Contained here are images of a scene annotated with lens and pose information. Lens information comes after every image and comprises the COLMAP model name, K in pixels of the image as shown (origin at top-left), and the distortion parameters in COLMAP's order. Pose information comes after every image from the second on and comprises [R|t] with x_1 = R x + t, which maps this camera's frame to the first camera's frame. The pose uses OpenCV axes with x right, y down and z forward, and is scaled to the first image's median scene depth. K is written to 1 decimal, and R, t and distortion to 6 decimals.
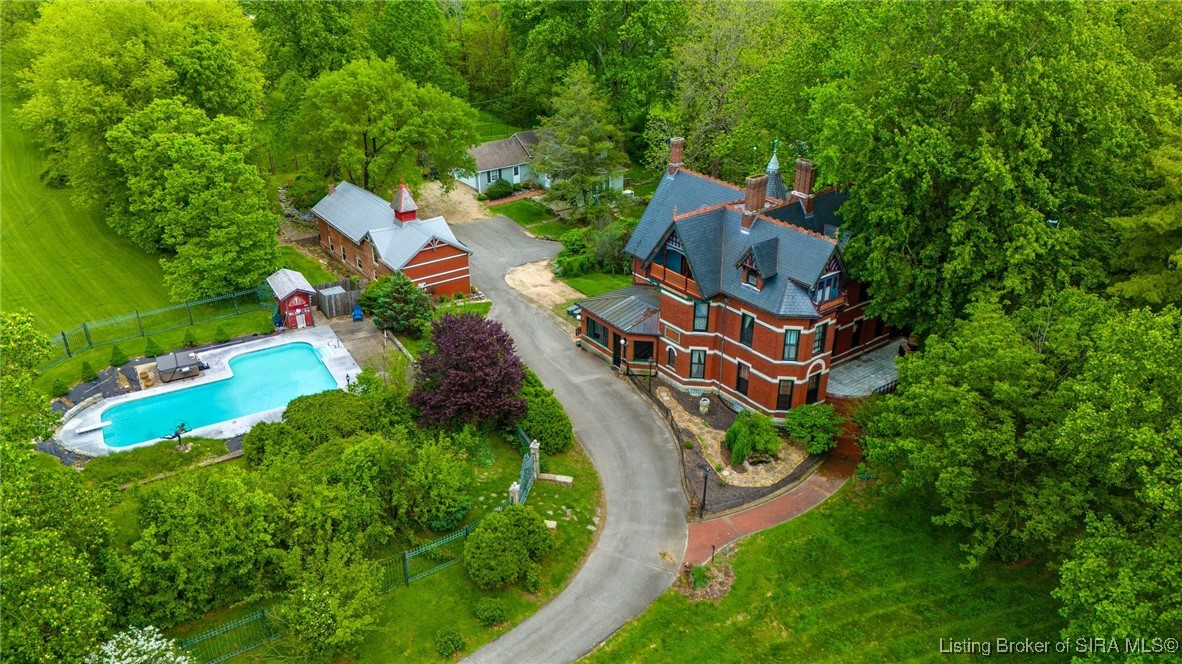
lens RADIAL K [[822.2, 0, 559.2], [0, 822.2, 324.2], [0, 0, 1]] dist [0.036568, 0.000236]
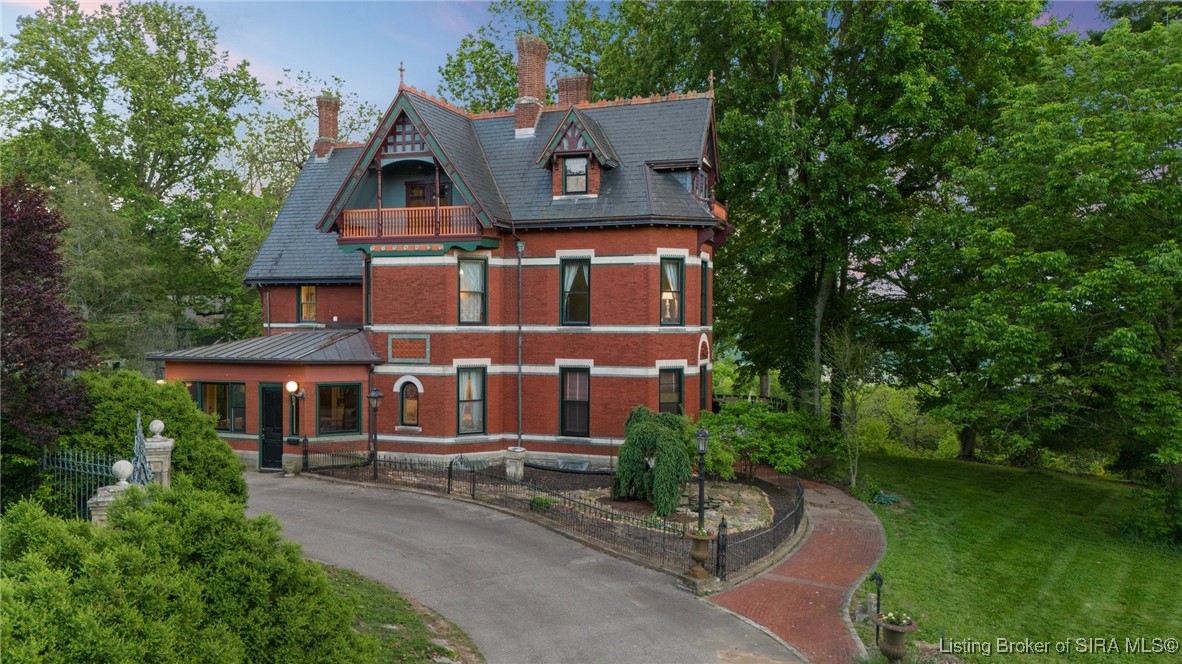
lens RADIAL K [[860.9, 0, 592.3], [0, 860.9, 340.4], [0, 0, 1]] dist [0.038661, -0.021610]
pose [[0.812912, 0.005444, 0.582361, -0.066257], [0.238421, 0.909211, -0.341308, 0.206071], [-0.531347, 0.416301, 0.737810, 0.586616]]
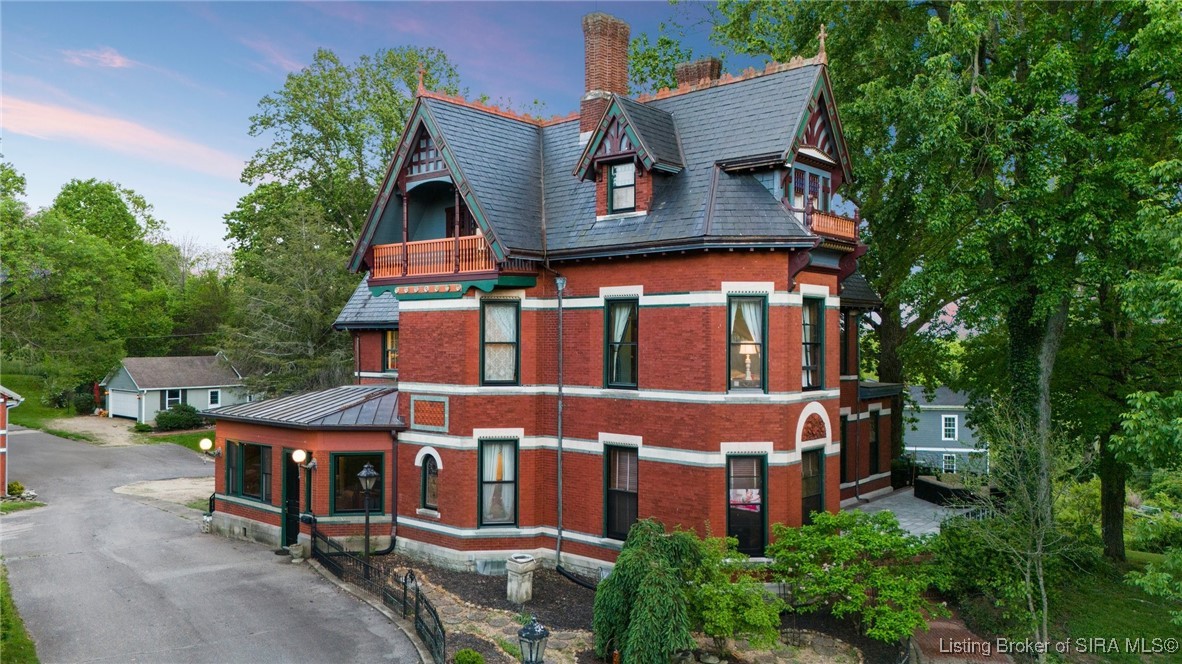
lens RADIAL K [[887.6, 0, 588.2], [0, 887.6, 331.0], [0, 0, 1]] dist [0.053670, -0.042569]
pose [[0.970391, 0.022876, 0.240454, 0.110812], [0.087132, 0.895322, -0.436814, 0.168058], [-0.225276, 0.444831, 0.866819, 0.619331]]
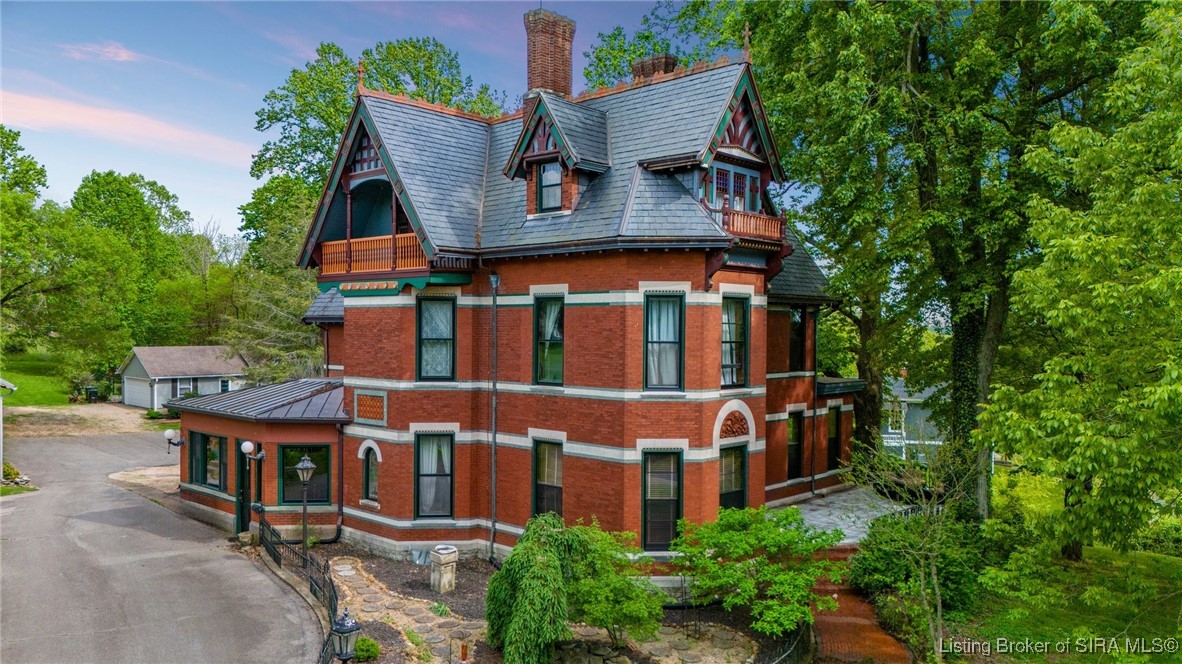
lens RADIAL K [[887.6, 0, 591.0], [0, 887.6, 346.3], [0, 0, 1]] dist [0.053670, -0.042569]
pose [[0.978192, 0.021610, 0.206577, 0.154501], [0.067292, 0.907957, -0.413626, 0.171314], [-0.196501, 0.418506, 0.886701, 0.602609]]
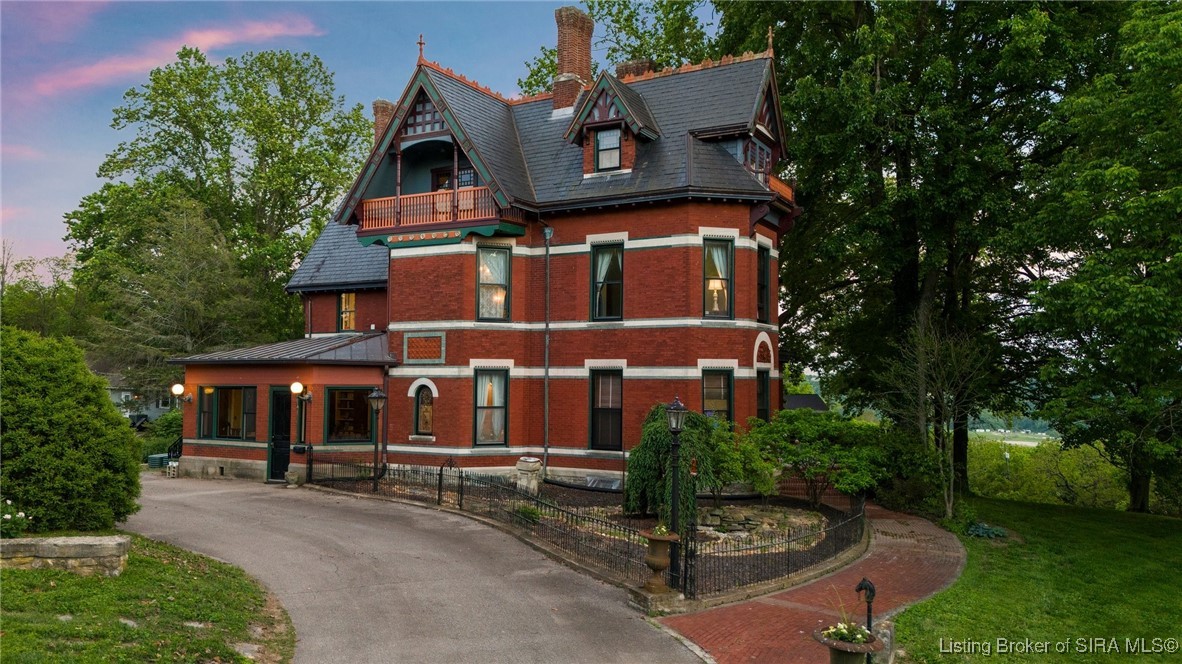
lens RADIAL K [[887.6, 0, 590.2], [0, 887.6, 335.0], [0, 0, 1]] dist [0.053670, -0.042569]
pose [[0.902348, 0.045942, 0.428552, 0.018687], [0.166862, 0.879530, -0.445629, 0.228691], [-0.397397, 0.473621, 0.785976, 0.613880]]
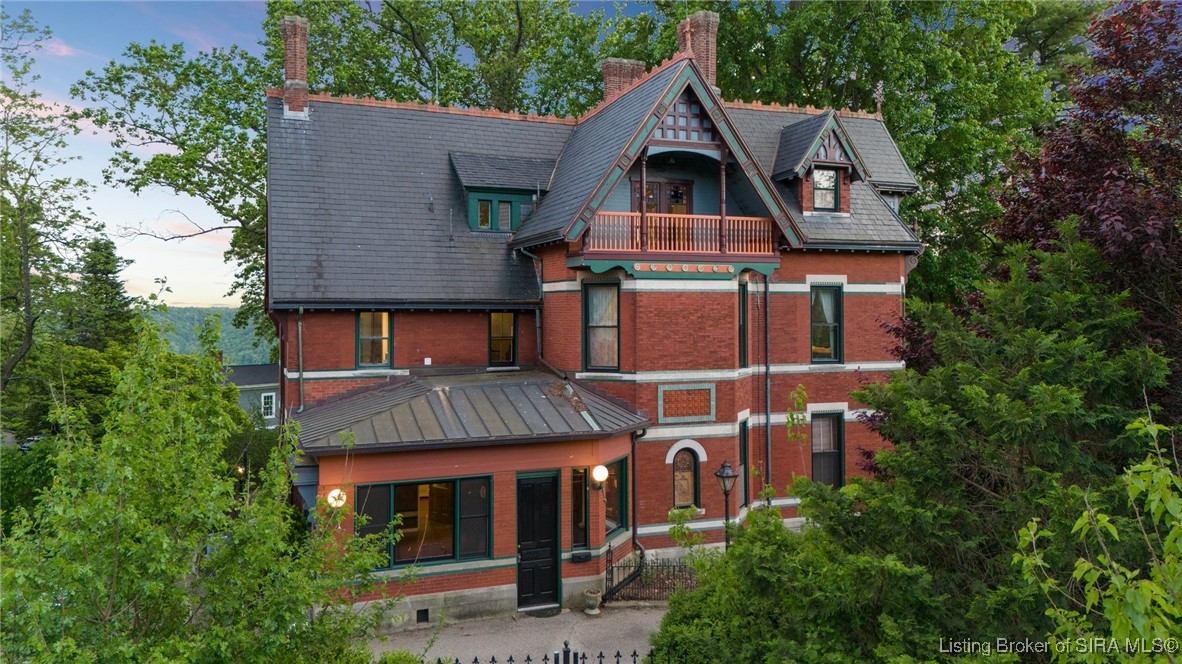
lens RADIAL K [[887.6, 0, 575.7], [0, 887.6, 300.2], [0, 0, 1]] dist [0.053670, -0.042569]
pose [[0.263110, 0.034322, 0.964155, -0.244946], [0.421595, 0.894806, -0.146903, 0.009403], [-0.867773, 0.445135, 0.220963, 0.953864]]
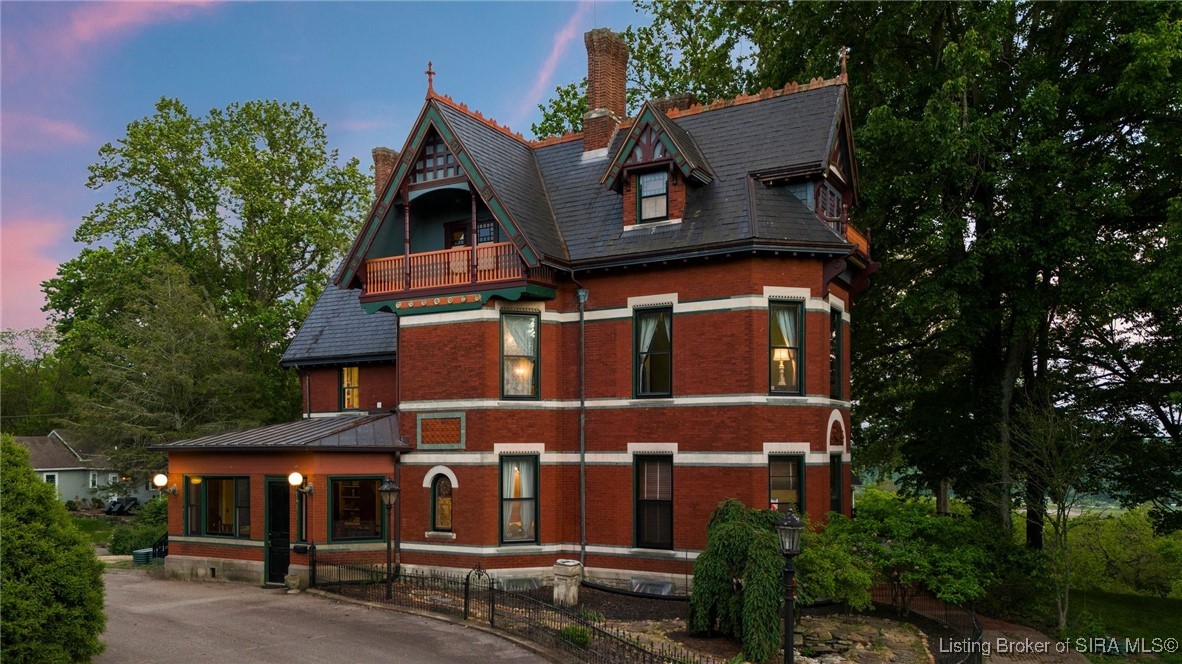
lens RADIAL K [[887.6, 0, 587.8], [0, 887.6, 442.8], [0, 0, 1]] dist [0.053670, -0.042569]
pose [[0.902660, 0.014668, 0.430103, 0.026734], [0.176797, 0.898548, -0.401690, 0.191468], [-0.392360, 0.438631, 0.808490, 0.667154]]
